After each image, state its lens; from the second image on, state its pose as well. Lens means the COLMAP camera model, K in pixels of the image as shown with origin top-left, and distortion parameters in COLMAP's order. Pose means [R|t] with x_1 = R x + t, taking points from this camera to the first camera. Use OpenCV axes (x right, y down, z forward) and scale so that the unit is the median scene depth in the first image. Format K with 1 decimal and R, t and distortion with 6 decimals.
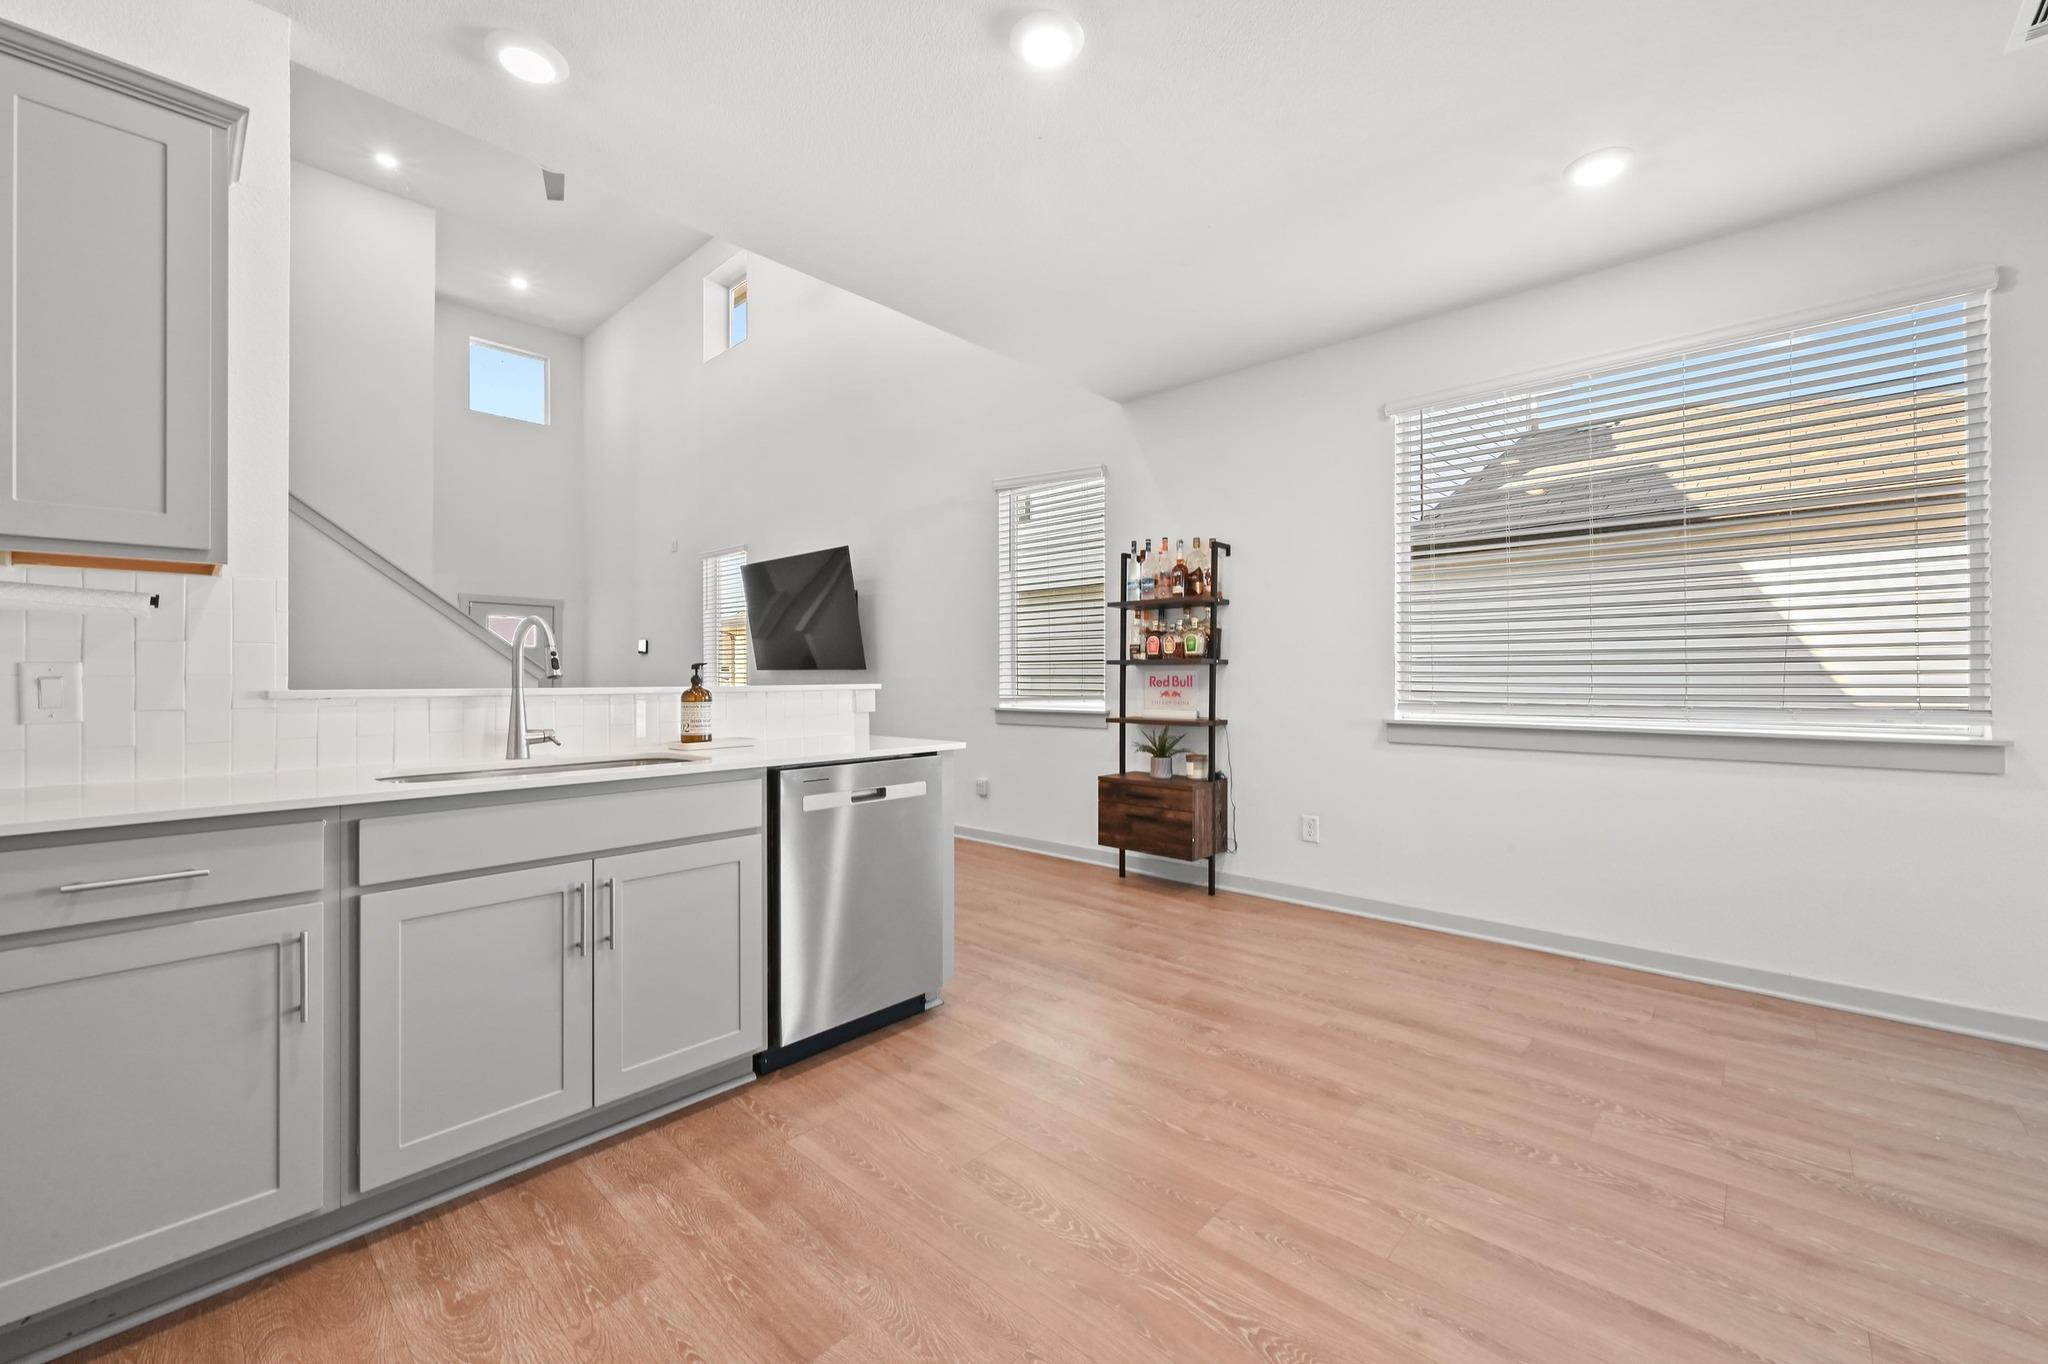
lens RADIAL K [[813.0, 0, 1029.3], [0, 813.0, 676.0], [0, 0, 1]] dist [0.001641, 0.001339]
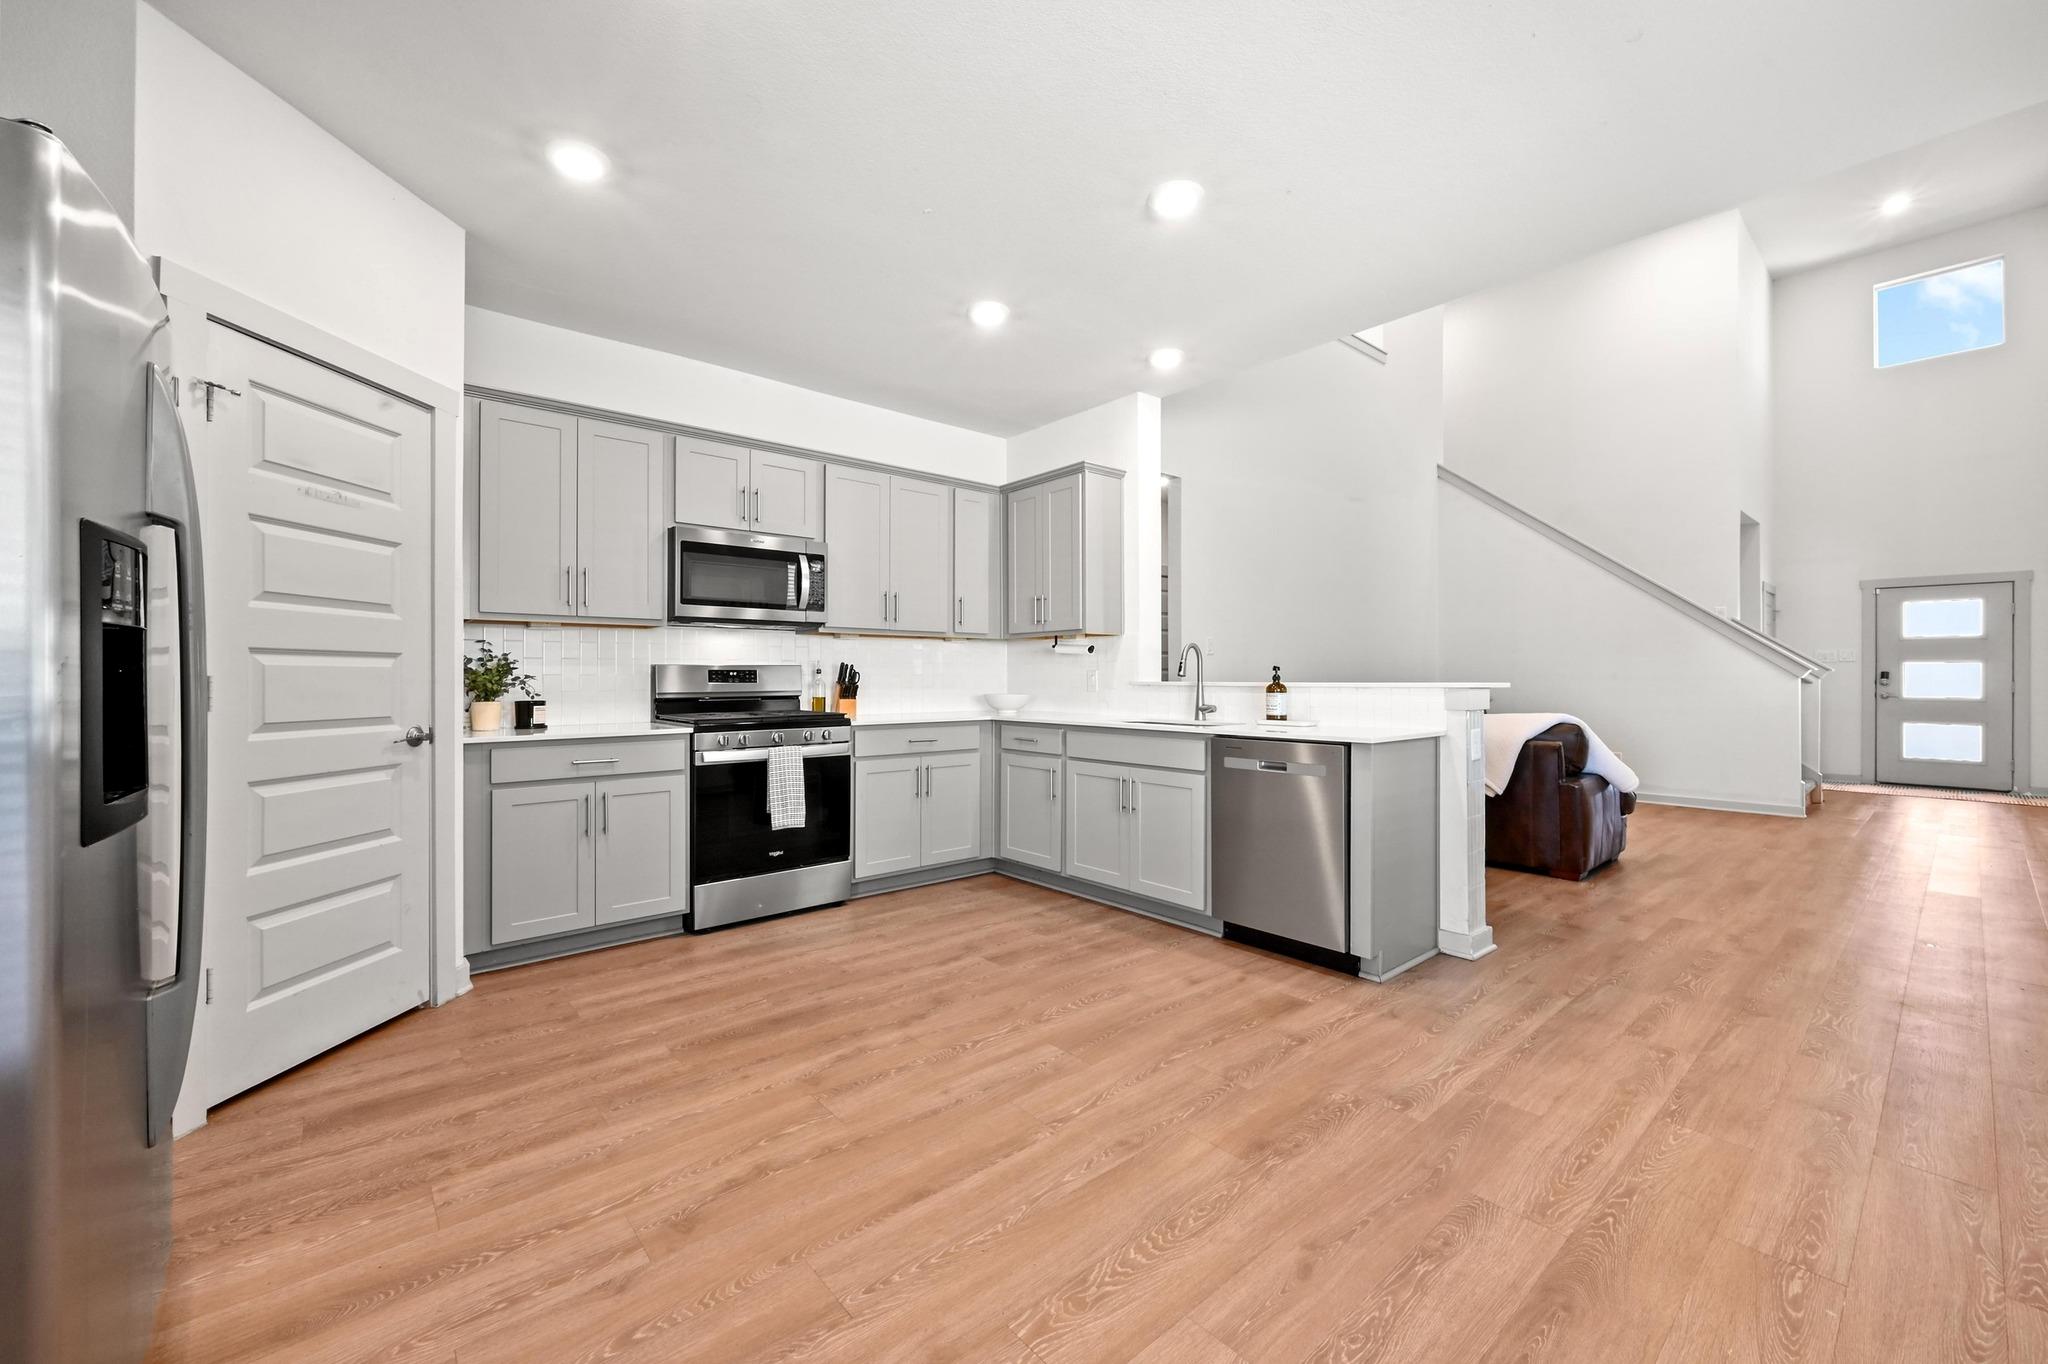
lens RADIAL K [[813.0, 0, 1027.0], [0, 813.0, 670.9], [0, 0, 1]] dist [0.001641, 0.001339]
pose [[-0.120798, -0.006054, -0.992659, 1.293379], [0.001694, 0.999979, -0.006305, 0.000762], [0.992676, -0.002443, -0.120785, 0.860860]]
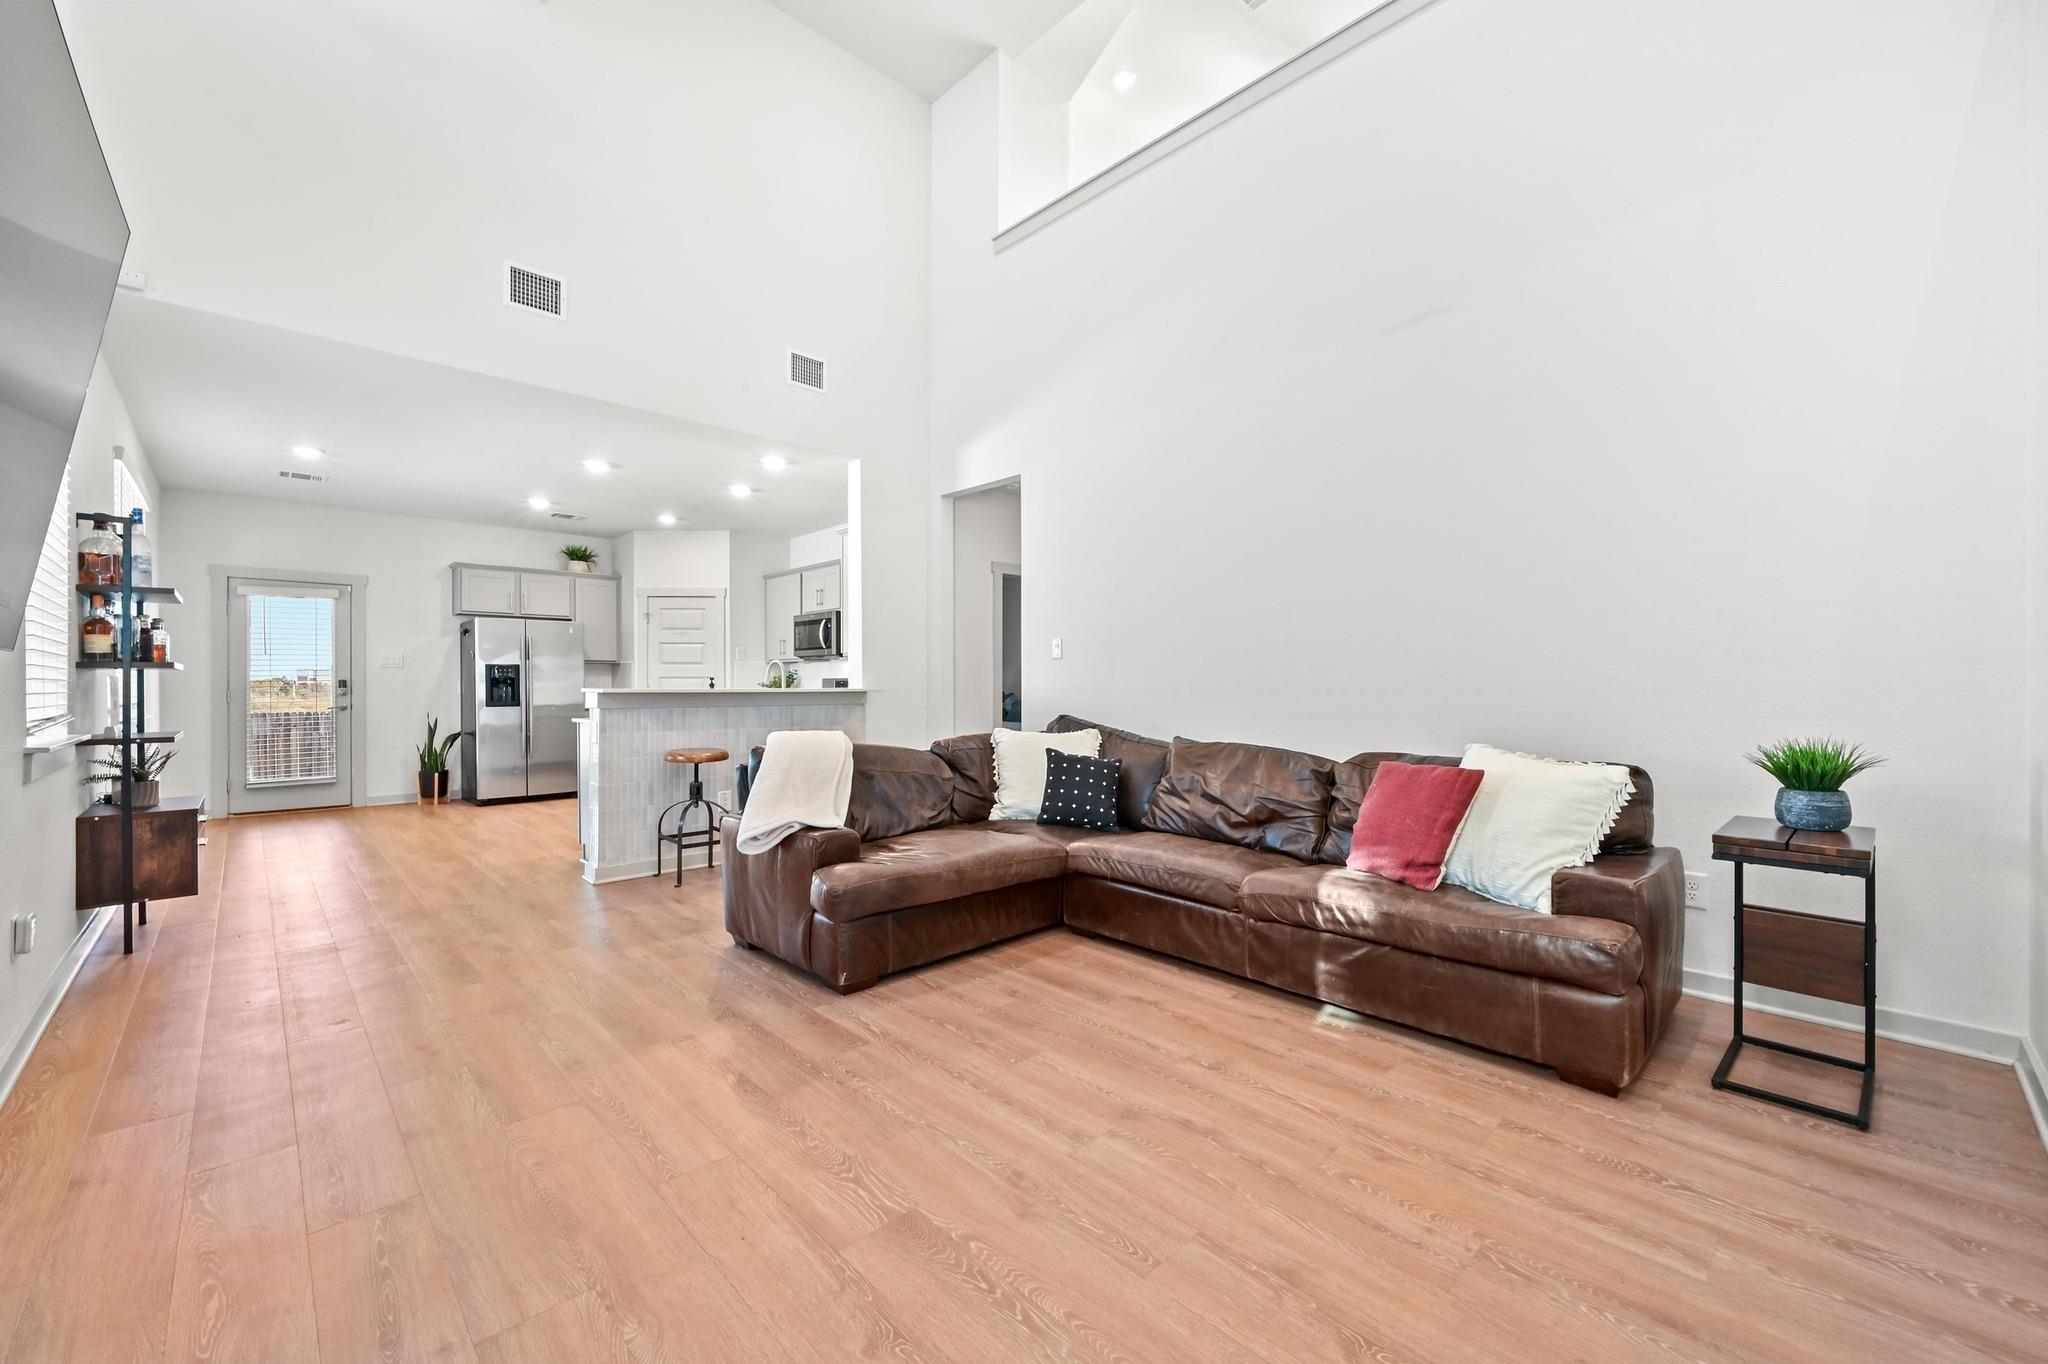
lens RADIAL K [[813.0, 0, 1020.6], [0, 813.0, 684.6], [0, 0, 1]] dist [0.001641, 0.001339]
pose [[-0.998092, 0.003936, 0.061625, -1.554528], [0.003850, 0.999991, -0.001521, 0.014496], [-0.061630, -0.001281, -0.998098, 3.582525]]
